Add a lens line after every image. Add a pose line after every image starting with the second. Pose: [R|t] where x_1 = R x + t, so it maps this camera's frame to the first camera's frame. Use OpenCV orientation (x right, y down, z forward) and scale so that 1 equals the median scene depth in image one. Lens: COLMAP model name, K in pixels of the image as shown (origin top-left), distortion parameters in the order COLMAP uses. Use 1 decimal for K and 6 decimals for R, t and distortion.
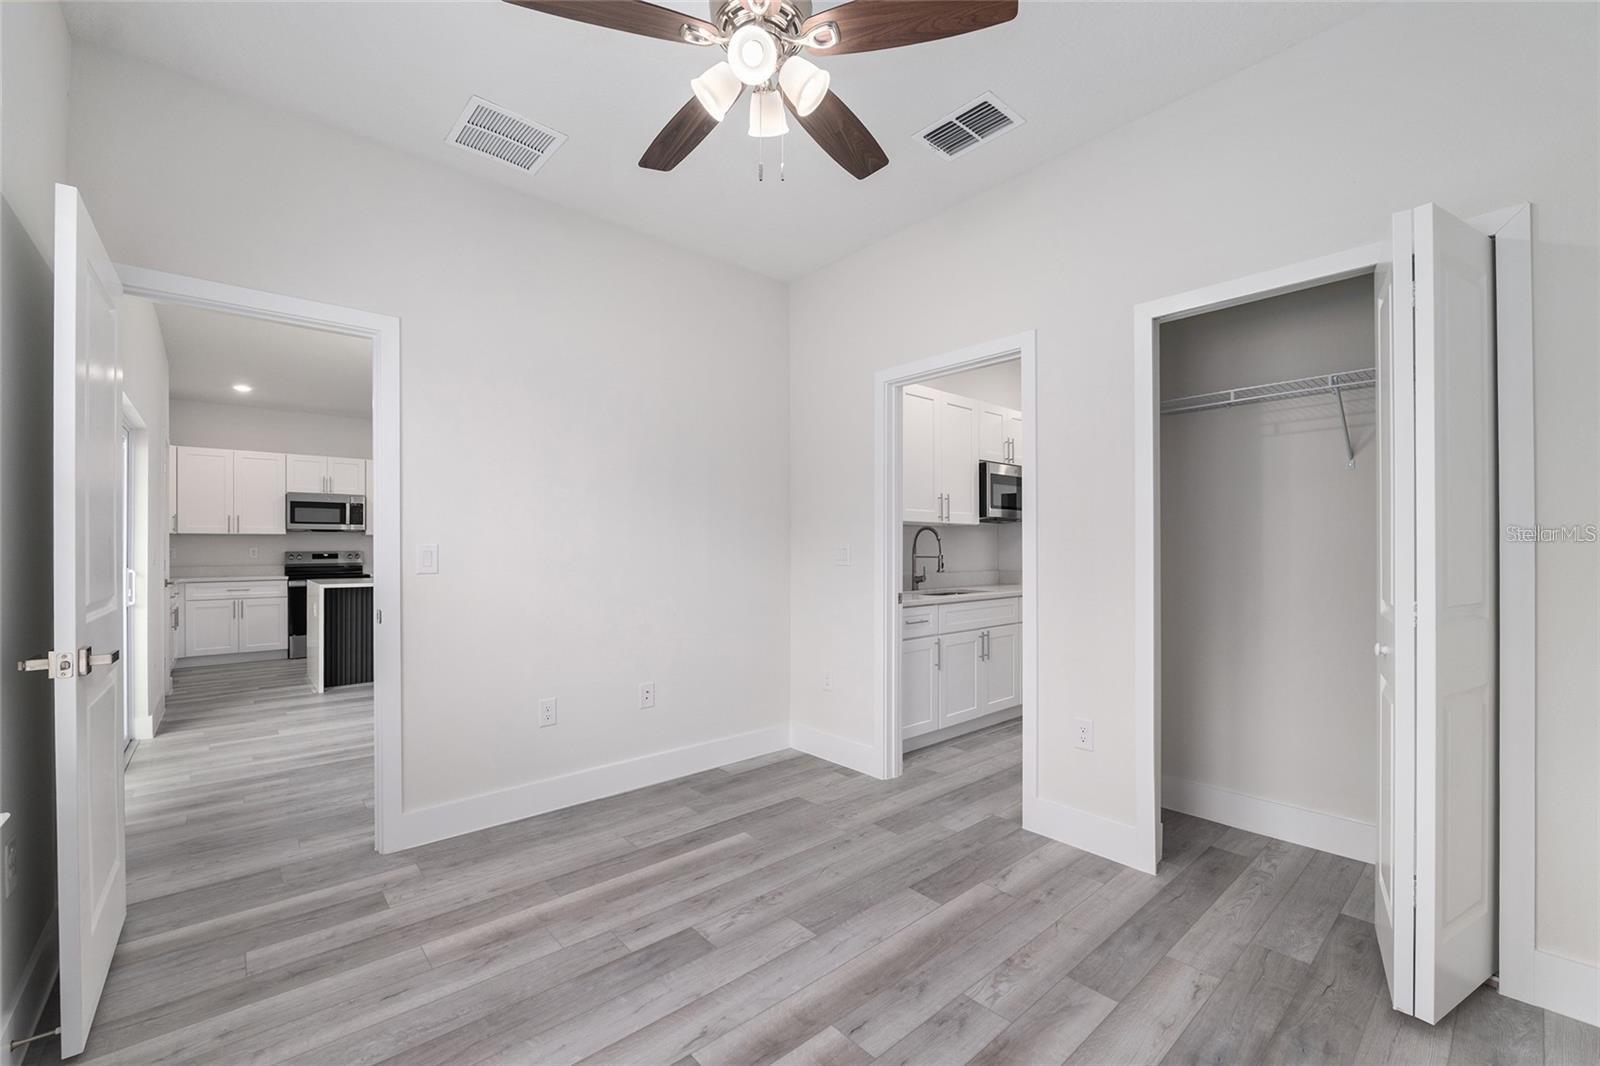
lens RADIAL K [[652.9, 0, 801.6], [0, 652.9, 542.5], [0, 0, 1]] dist [-0.001803, 0.000027]
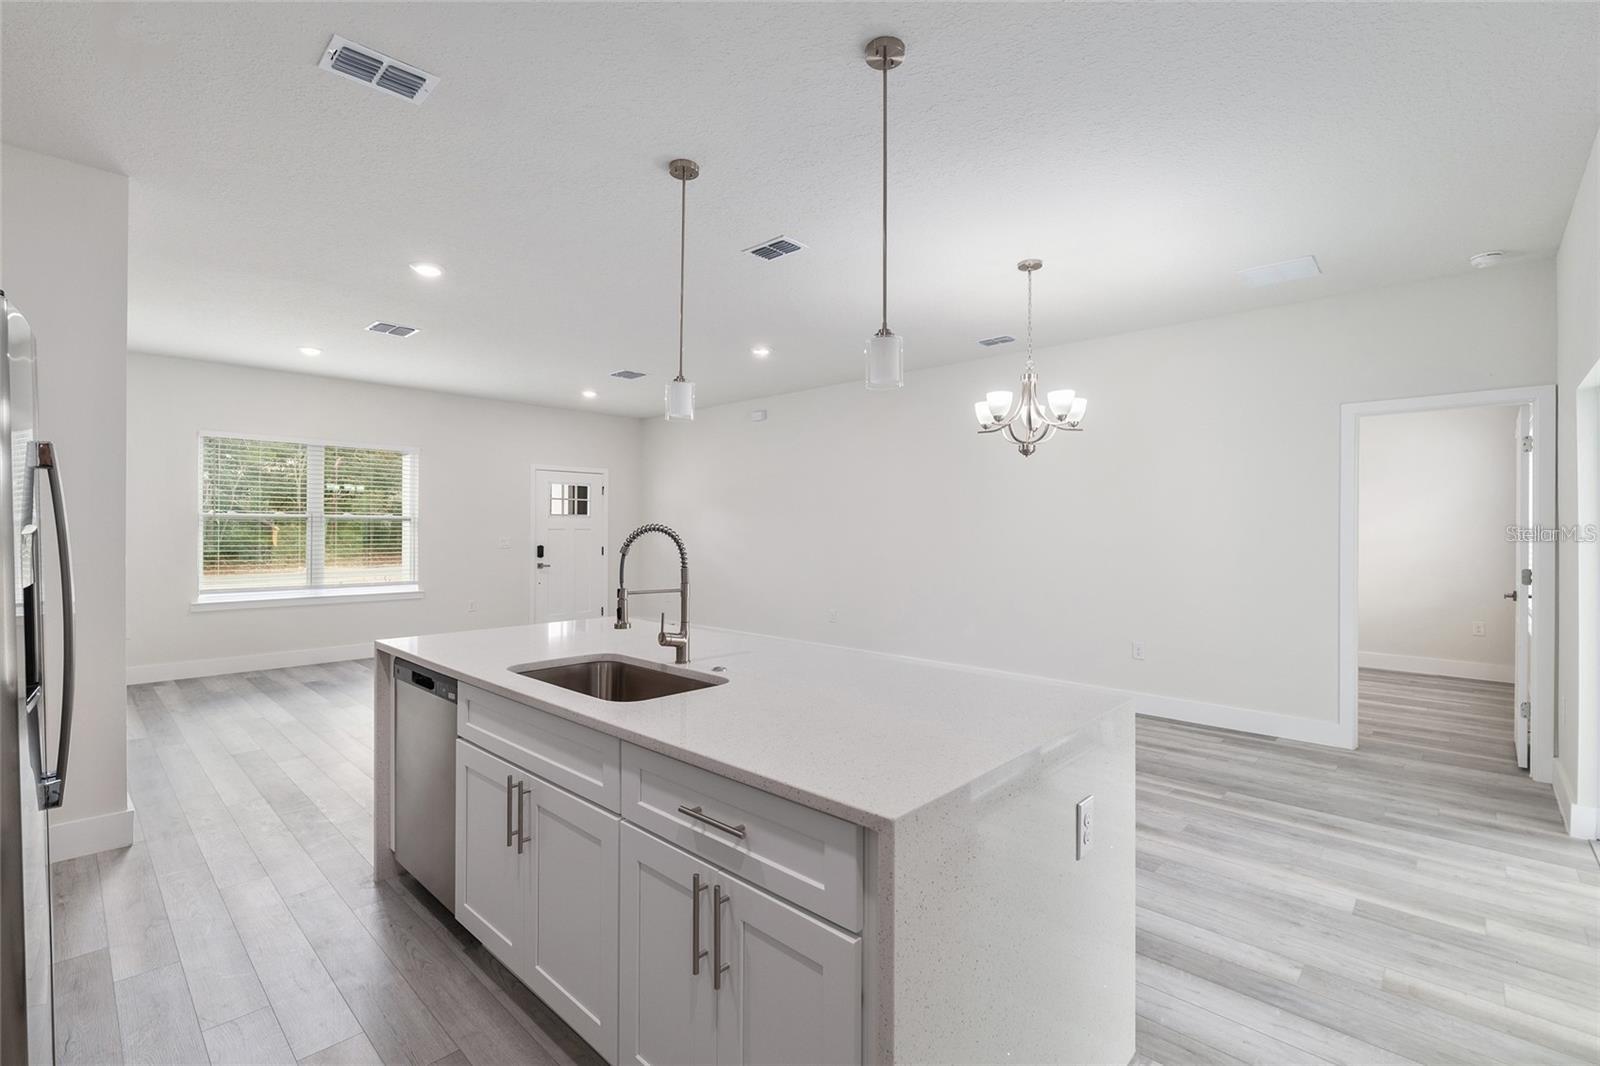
lens RADIAL K [[702.1, 0, 807.4], [0, 702.1, 527.2], [0, 0, 1]] dist [0.001154, 0.000095]
pose [[-0.097688, 0.005688, 0.995201, -1.765543], [-0.008036, 0.999947, -0.006504, -0.018583], [-0.995185, -0.008633, -0.097637, 1.992017]]
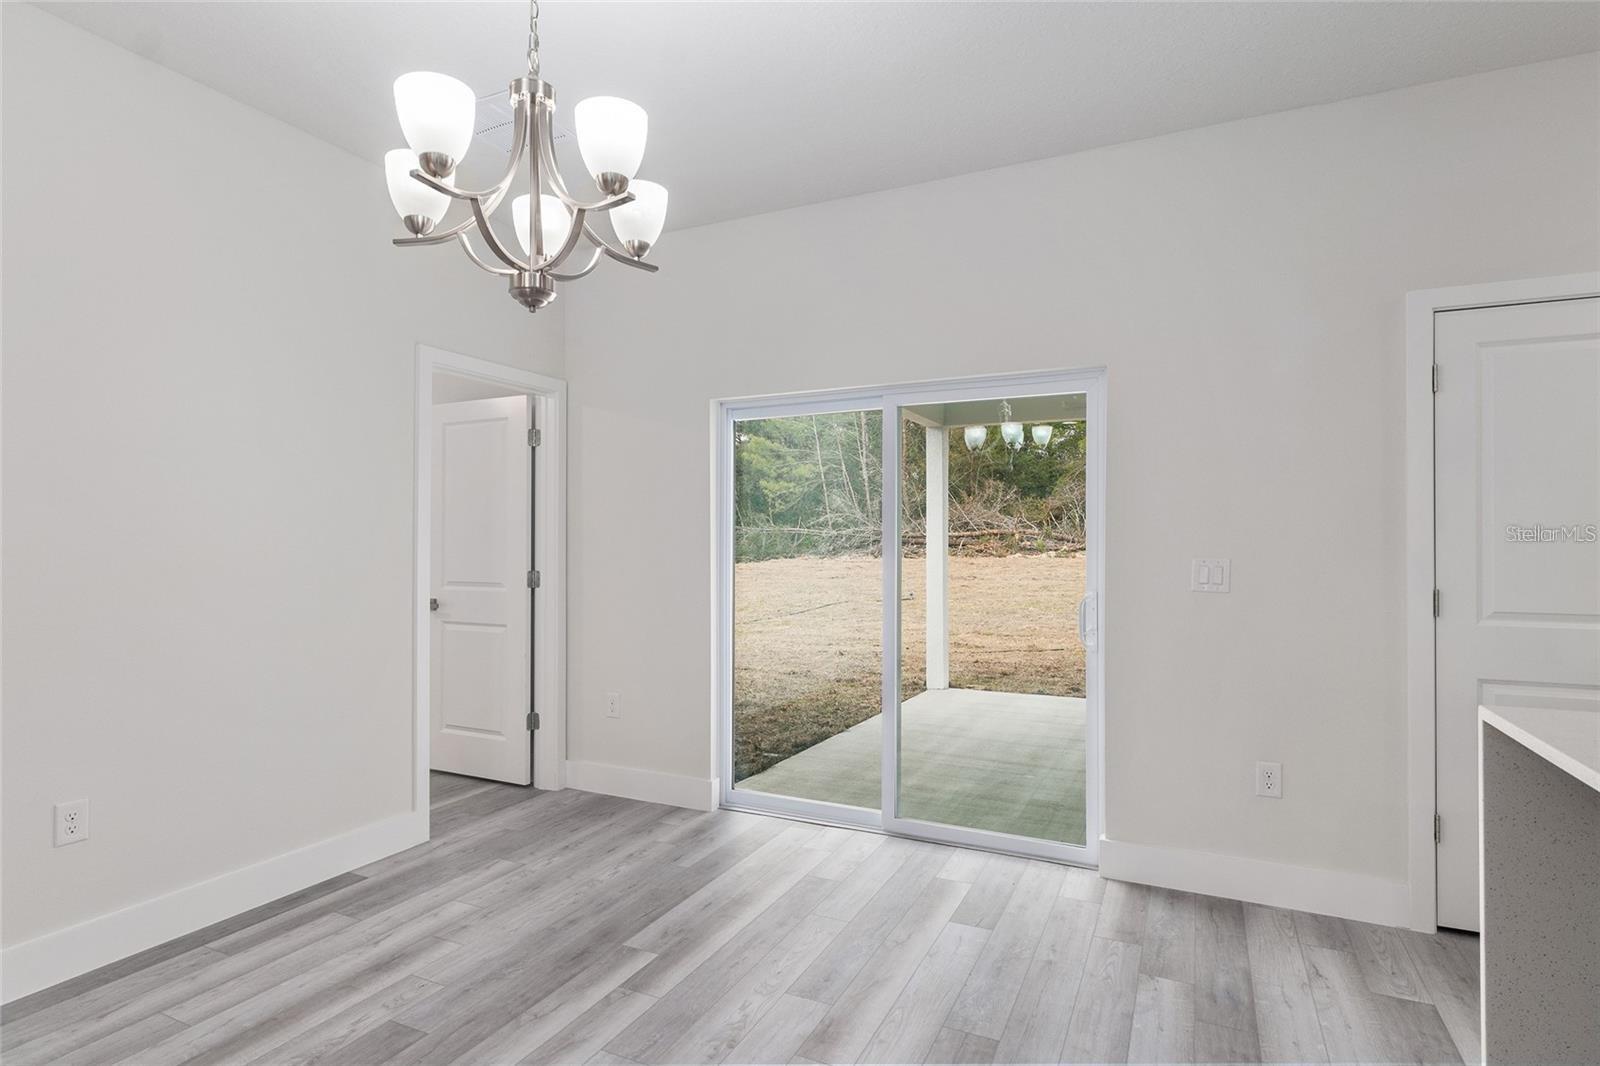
lens RADIAL K [[825.9, 0, 795.2], [0, 825.9, 535.9], [0, 0, 1]] dist [0.000451, -0.000012]
pose [[-0.922206, -0.003518, -0.386683, -0.568232], [0.001054, 0.999932, -0.011610, -0.004154], [0.386698, -0.011114, -0.922140, 2.033817]]
